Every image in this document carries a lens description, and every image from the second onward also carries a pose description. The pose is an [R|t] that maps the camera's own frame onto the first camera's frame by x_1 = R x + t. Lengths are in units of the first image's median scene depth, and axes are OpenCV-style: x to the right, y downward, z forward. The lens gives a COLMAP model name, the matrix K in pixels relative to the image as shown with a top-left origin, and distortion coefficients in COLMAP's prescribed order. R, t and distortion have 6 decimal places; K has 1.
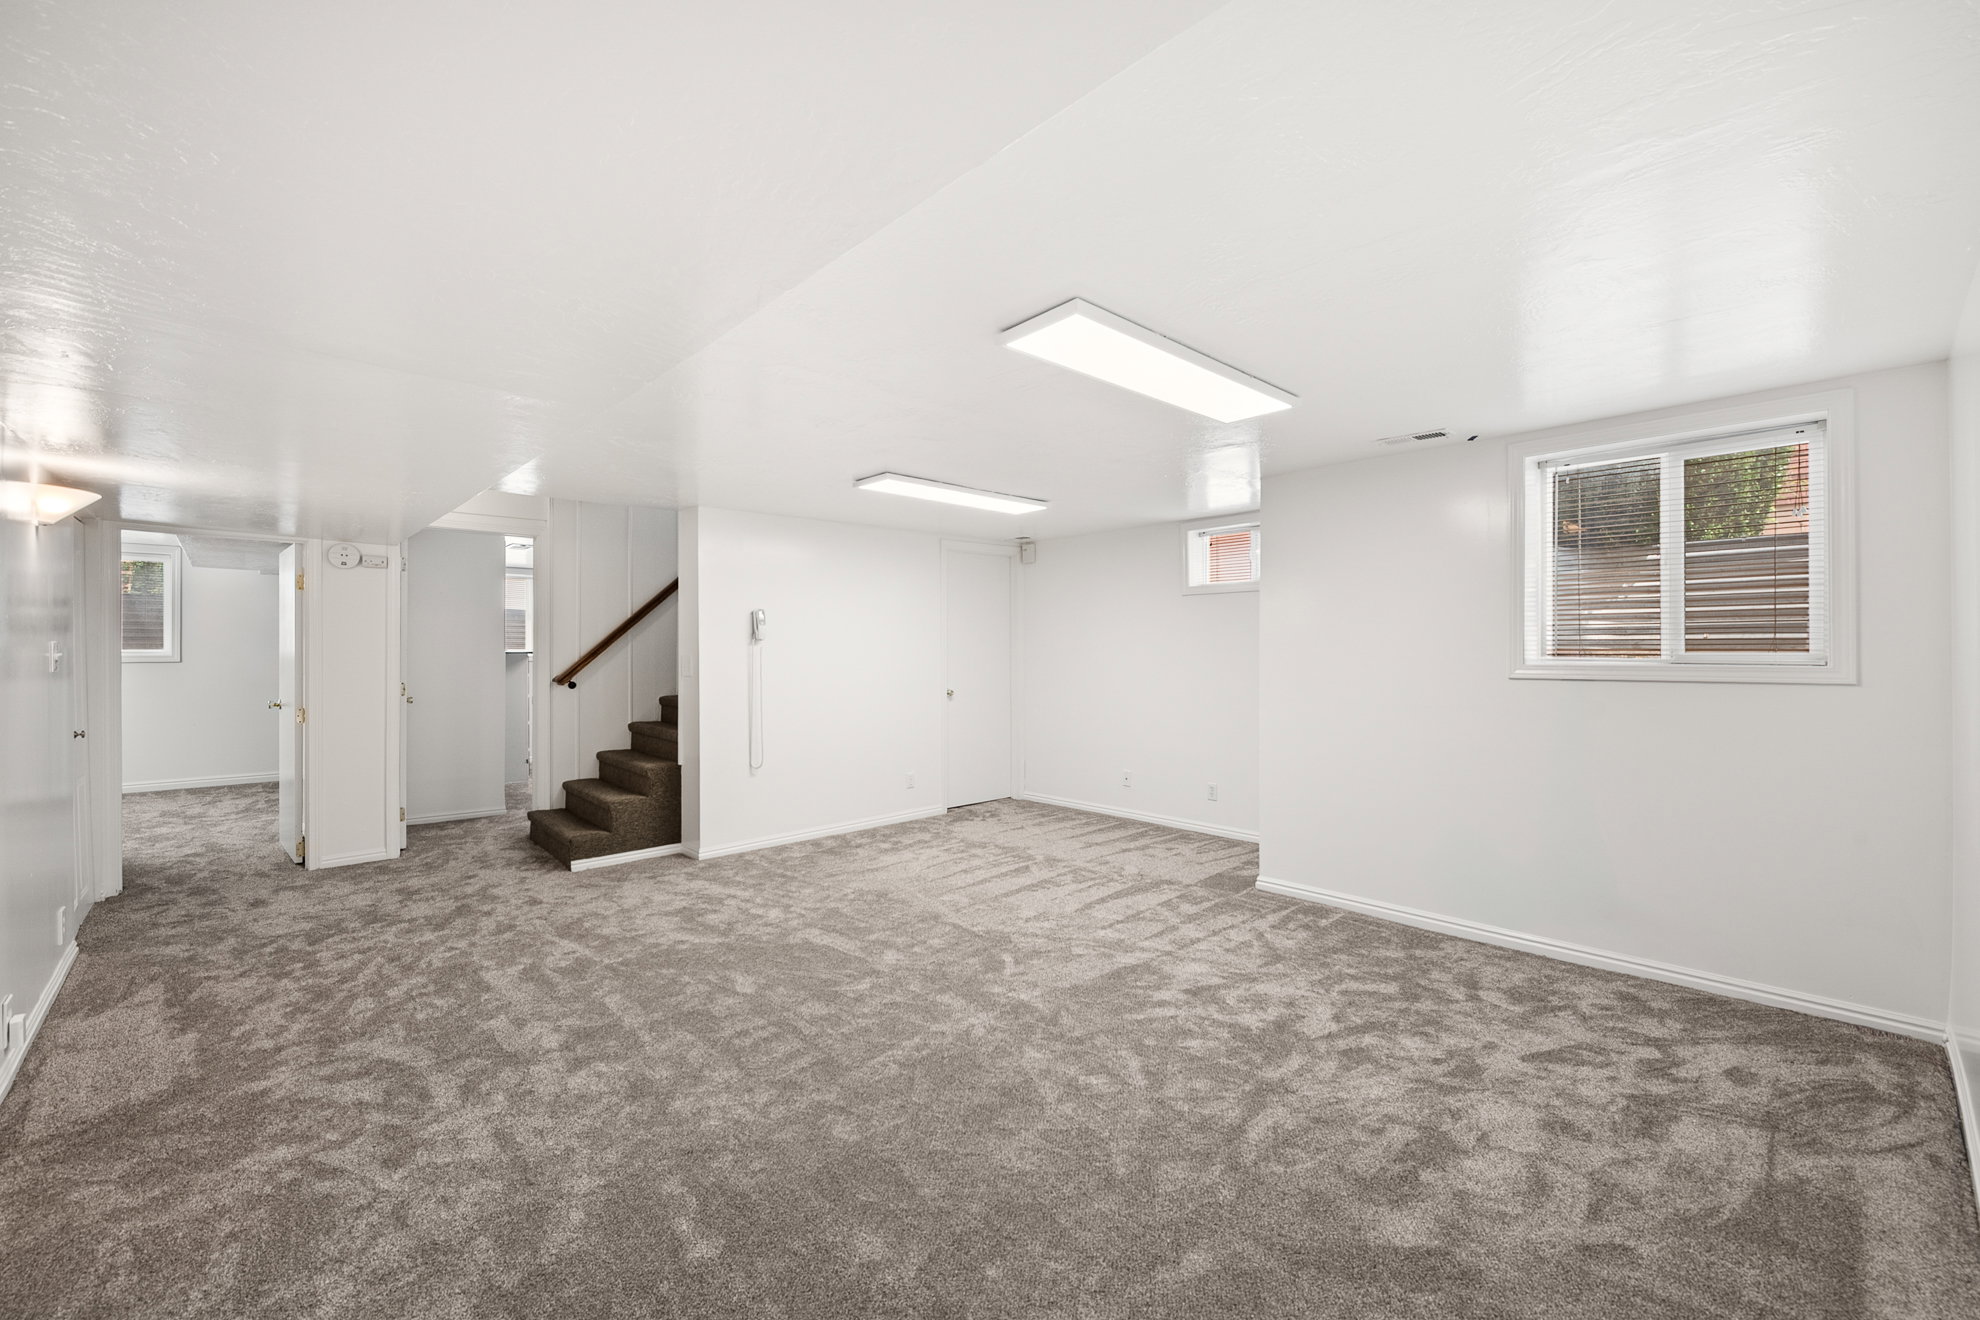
lens RADIAL K [[792.4, 0, 985.9], [0, 792.4, 652.5], [0, 0, 1]] dist [-0.001803, -0.000198]
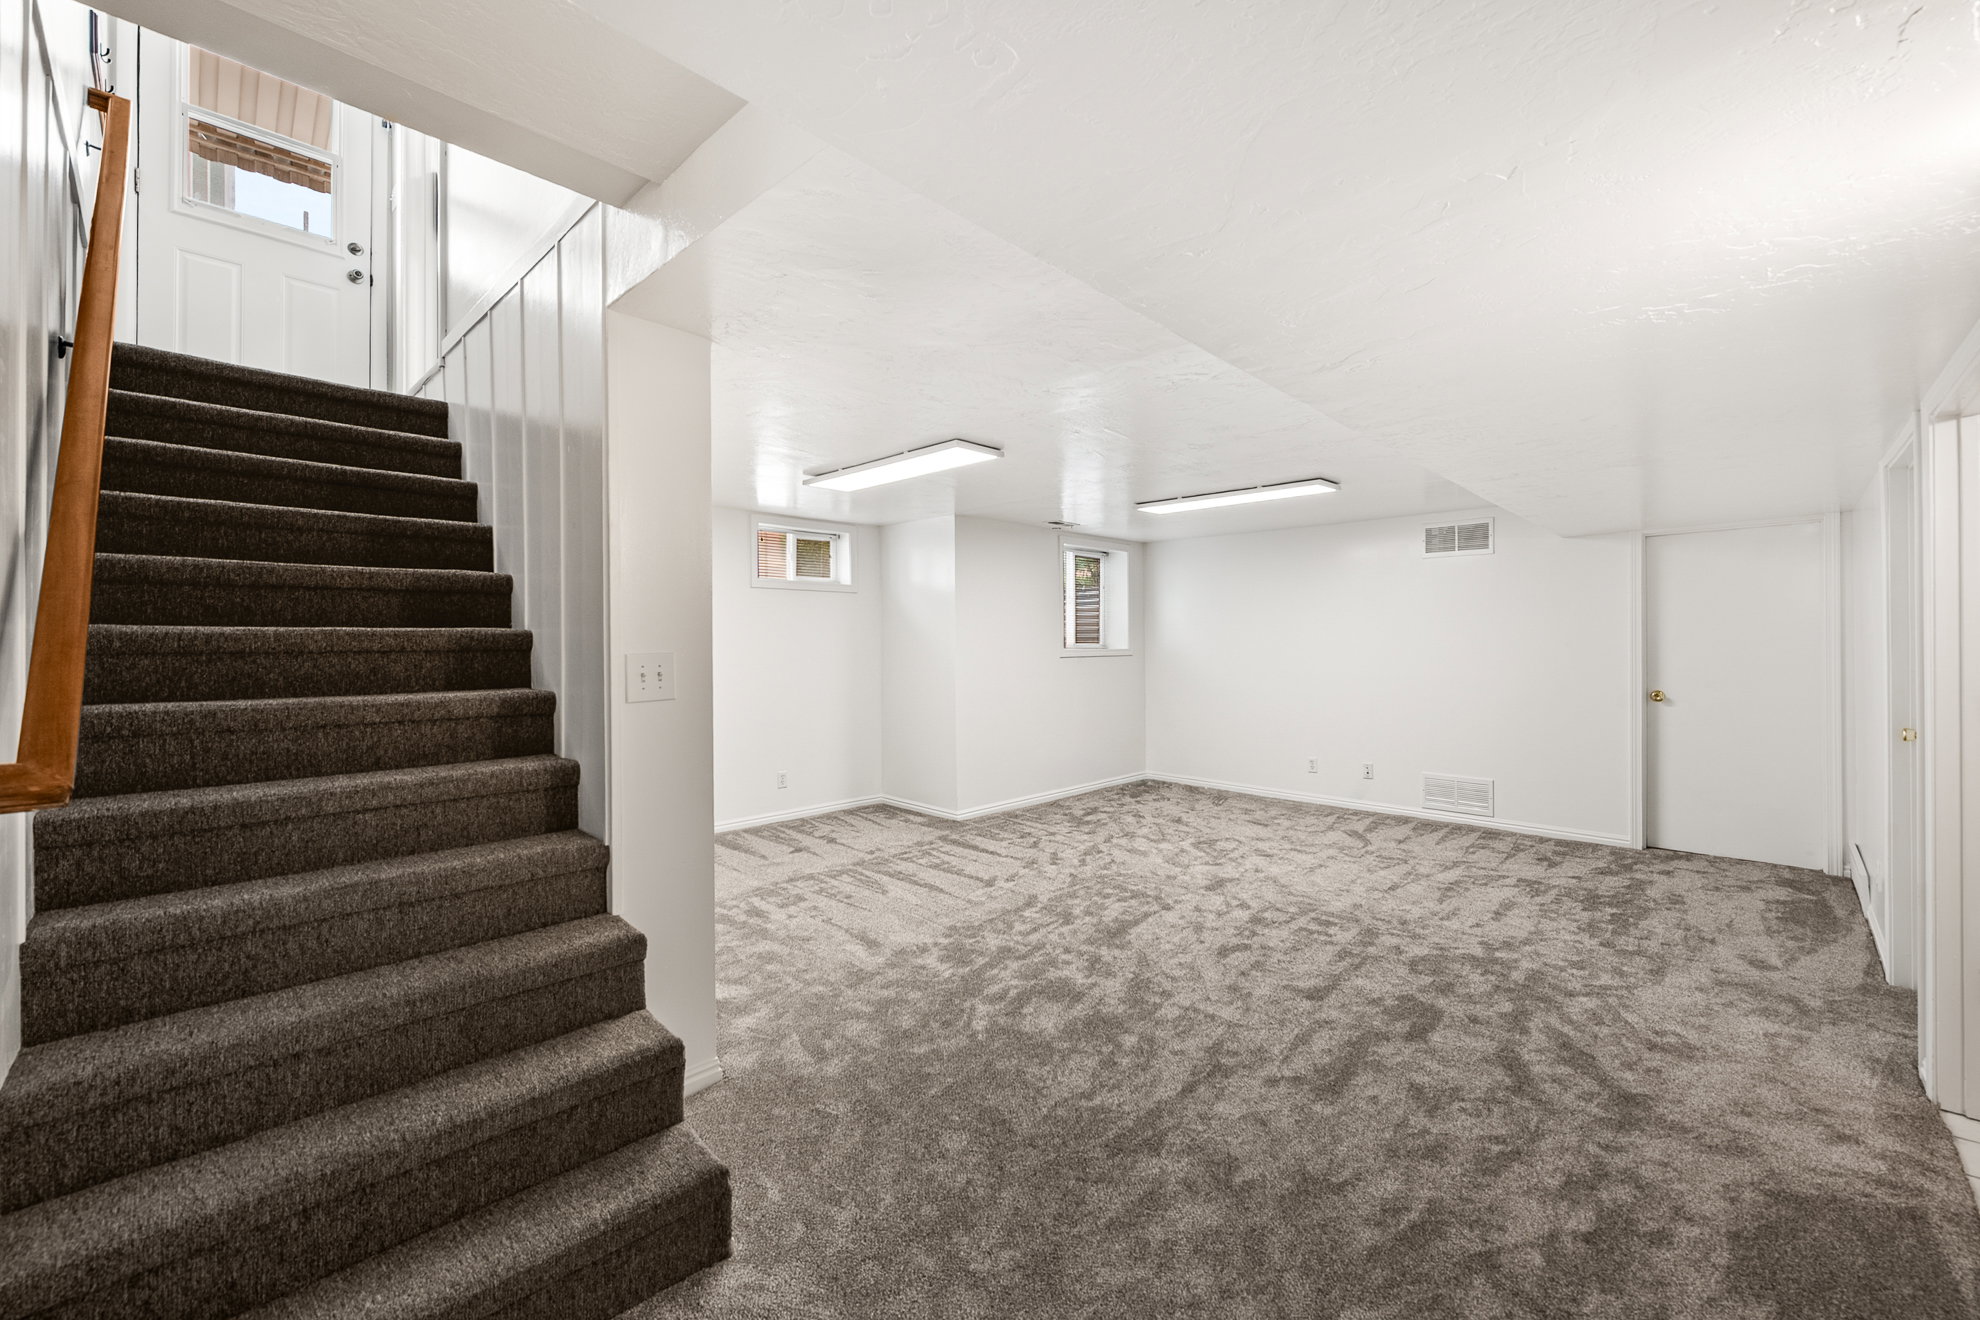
lens RADIAL K [[792.4, 0, 986.9], [0, 792.4, 645.2], [0, 0, 1]] dist [-0.001803, -0.000198]
pose [[-0.058393, -0.001640, 0.998292, -0.971469], [0.006488, 0.999977, 0.002022, -0.000105], [-0.998273, 0.006595, -0.058381, 1.005544]]
